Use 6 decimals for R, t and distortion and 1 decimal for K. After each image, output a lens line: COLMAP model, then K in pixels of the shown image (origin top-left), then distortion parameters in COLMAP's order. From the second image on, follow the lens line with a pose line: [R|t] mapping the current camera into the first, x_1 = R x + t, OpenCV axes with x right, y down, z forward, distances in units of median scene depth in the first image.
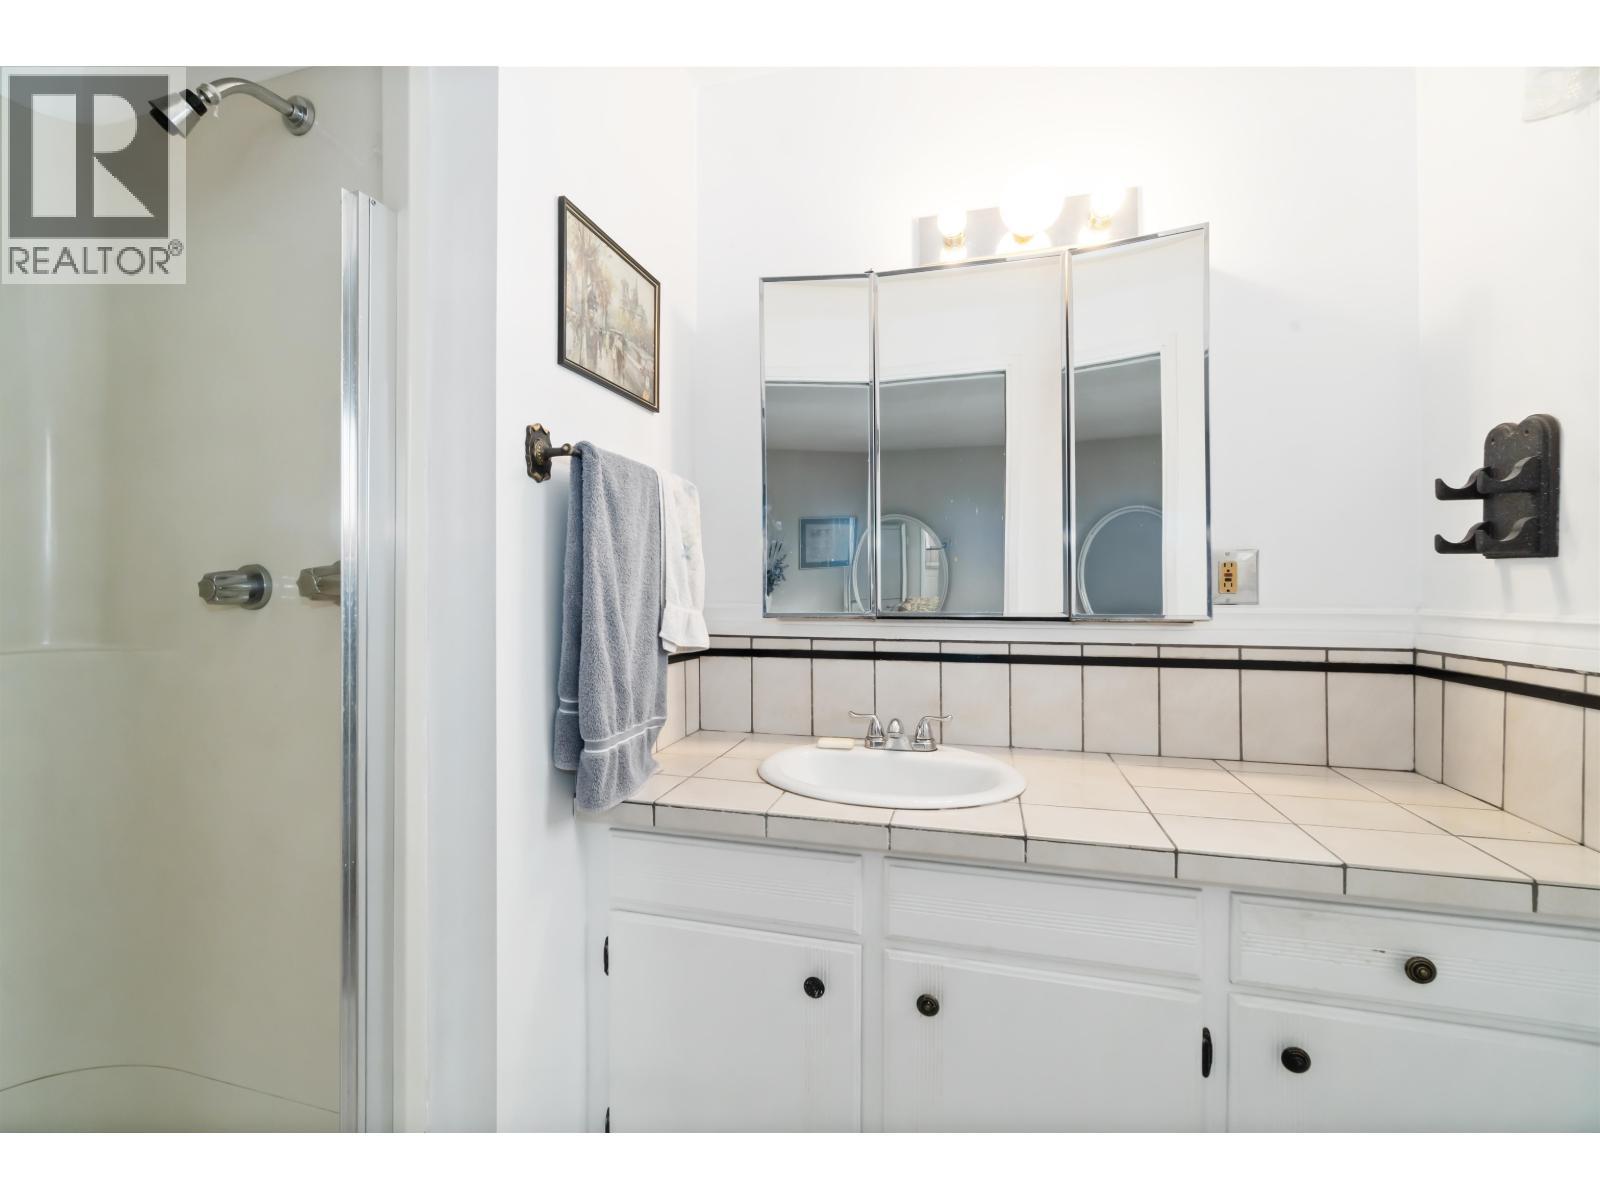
lens RADIAL K [[689.1, 0, 825.1], [0, 689.1, 583.3], [0, 0, 1]] dist [-0.006697, 0.001506]
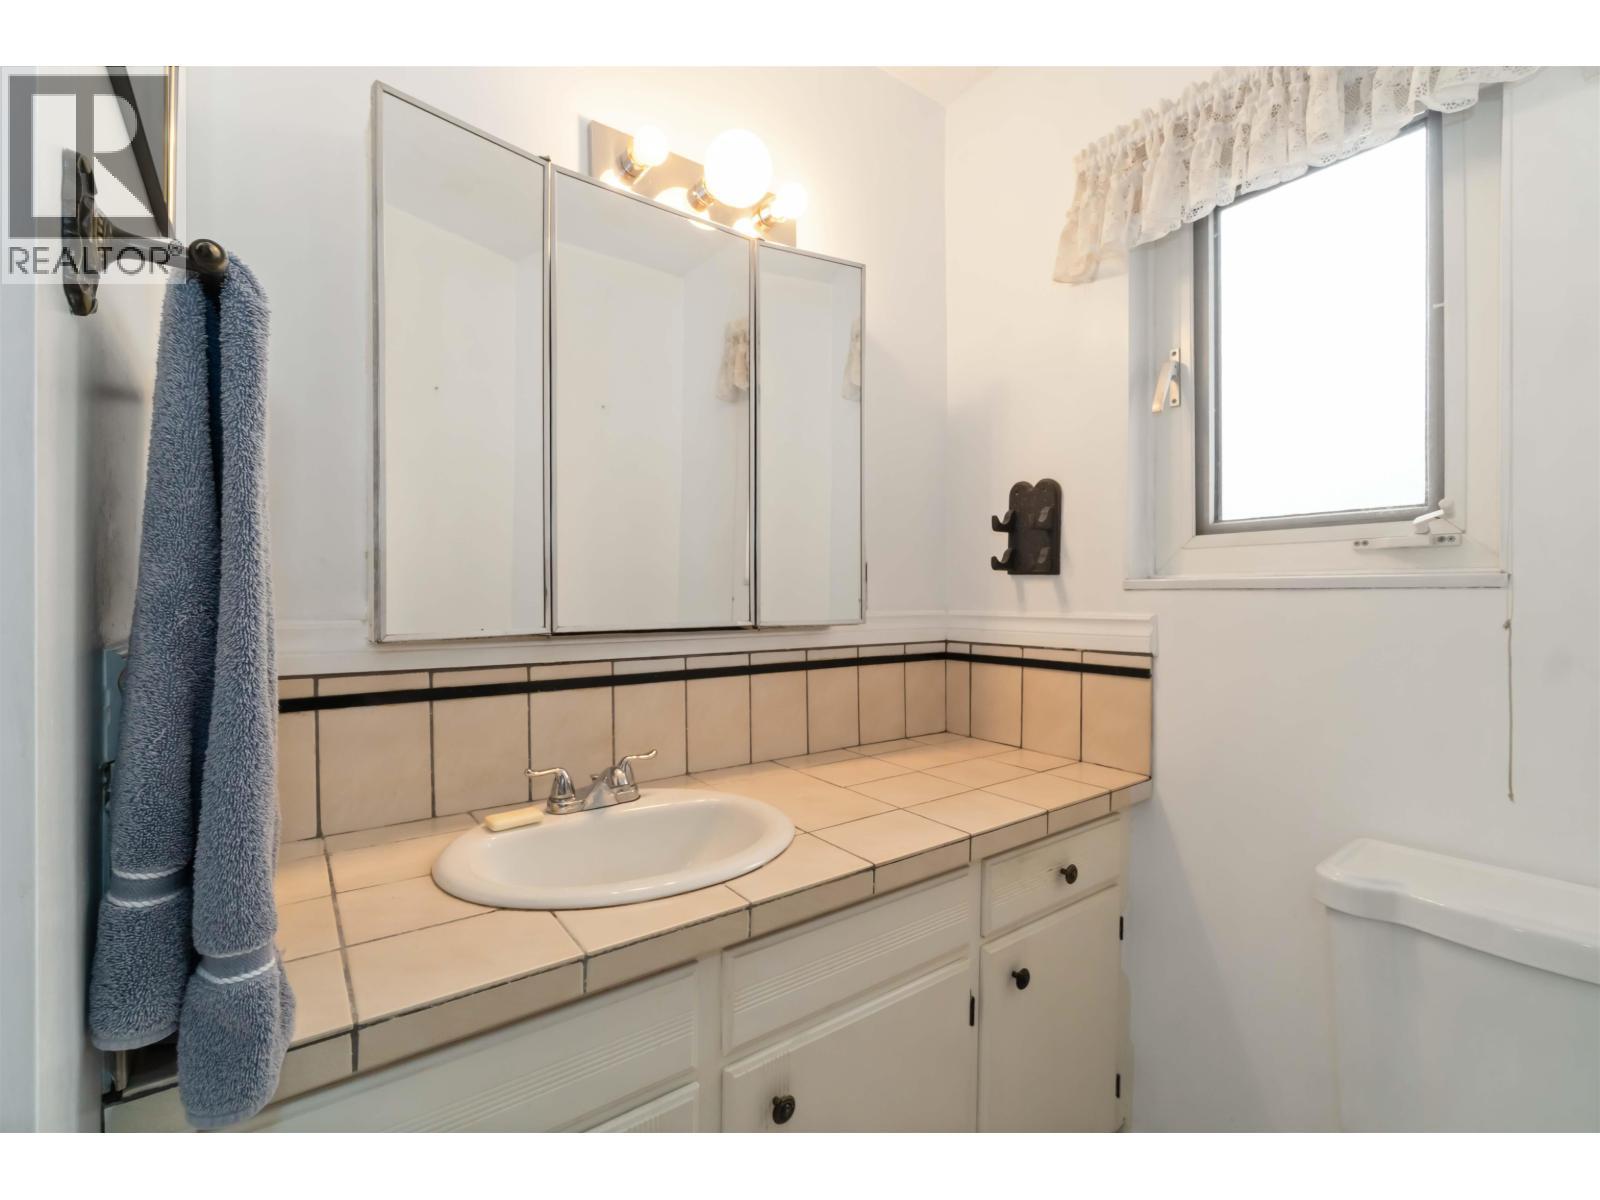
lens RADIAL K [[689.1, 0, 791.8], [0, 689.1, 595.4], [0, 0, 1]] dist [-0.006697, 0.001506]
pose [[0.638533, -0.001152, 0.769594, -0.421370], [-0.007598, 0.999941, 0.007801, -0.000252], [-0.769557, -0.010829, 0.638486, 0.429685]]
